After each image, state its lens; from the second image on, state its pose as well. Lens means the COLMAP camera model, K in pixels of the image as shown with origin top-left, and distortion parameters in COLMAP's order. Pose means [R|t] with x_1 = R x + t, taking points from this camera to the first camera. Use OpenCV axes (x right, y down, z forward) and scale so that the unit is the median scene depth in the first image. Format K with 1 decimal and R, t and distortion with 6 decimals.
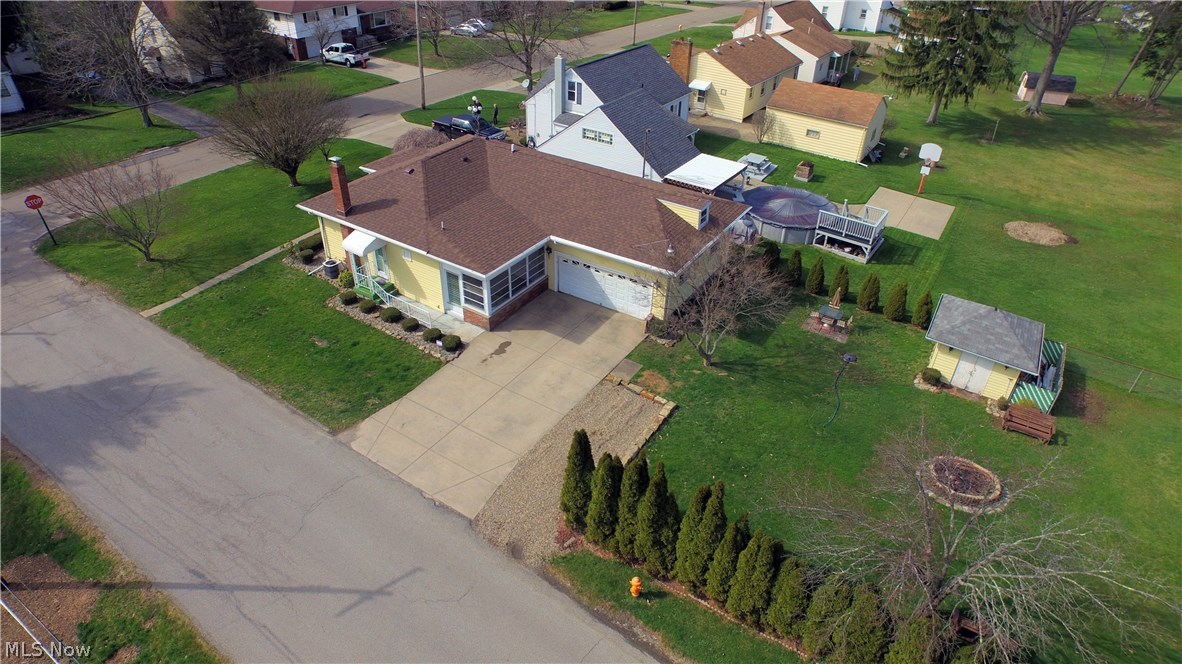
lens RADIAL K [[687.2, 0, 586.9], [0, 687.2, 331.3], [0, 0, 1]] dist [-0.117741, 0.084549]
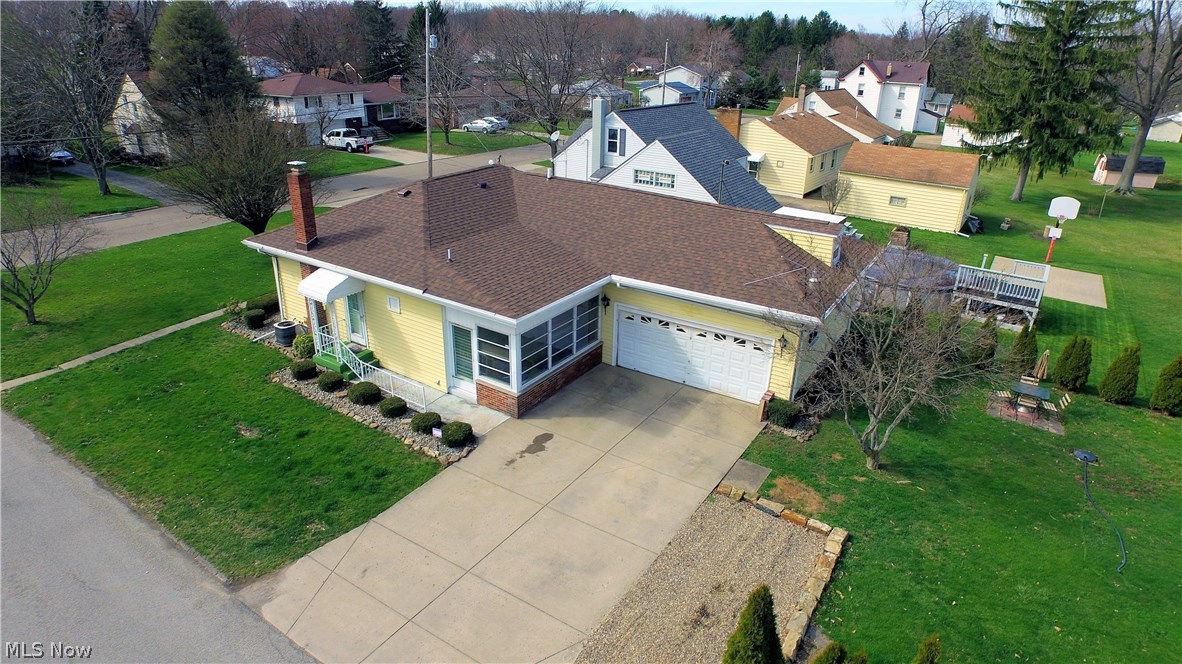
lens RADIAL K [[687.2, 0, 586.9], [0, 687.2, 331.3], [0, 0, 1]] dist [-0.117741, 0.084549]
pose [[0.999993, 0.000738, -0.003697, -0.073105], [-0.001446, 0.980704, -0.195493, 0.043406], [0.003482, 0.195496, 0.980698, 0.352248]]
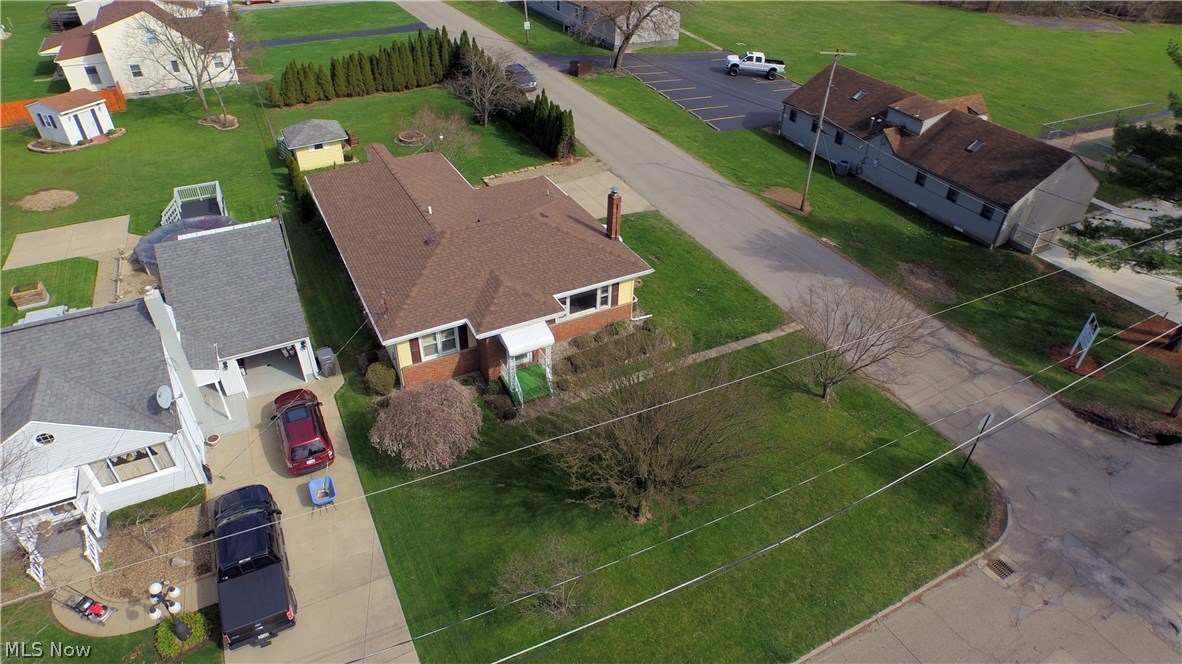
lens RADIAL K [[687.2, 0, 586.9], [0, 687.2, 331.3], [0, 0, 1]] dist [-0.117741, 0.084549]
pose [[-0.874240, -0.319164, 0.365841, -0.773366], [0.241275, 0.368281, 0.897861, -1.110671], [-0.421297, 0.873214, -0.244960, 1.427294]]
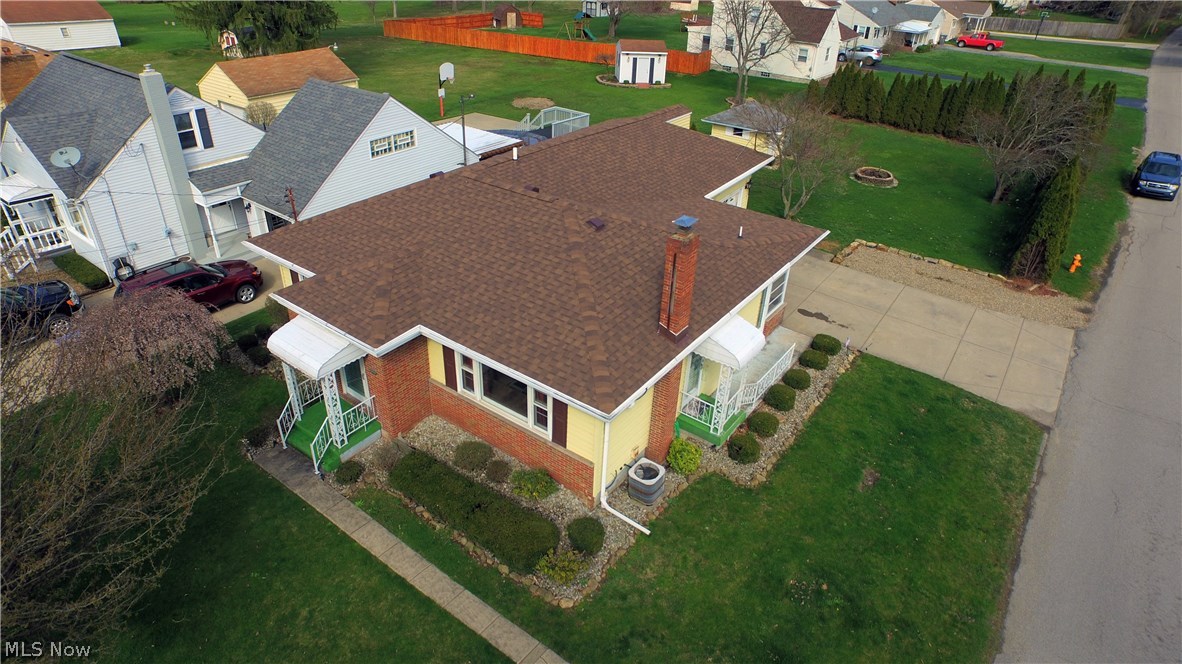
lens RADIAL K [[687.2, 0, 586.9], [0, 687.2, 331.3], [0, 0, 1]] dist [-0.117741, 0.084549]
pose [[0.059063, -0.532599, 0.844305, -0.776210], [0.540201, 0.728294, 0.421628, -0.416699], [-0.839461, 0.431191, 0.330726, 0.905878]]
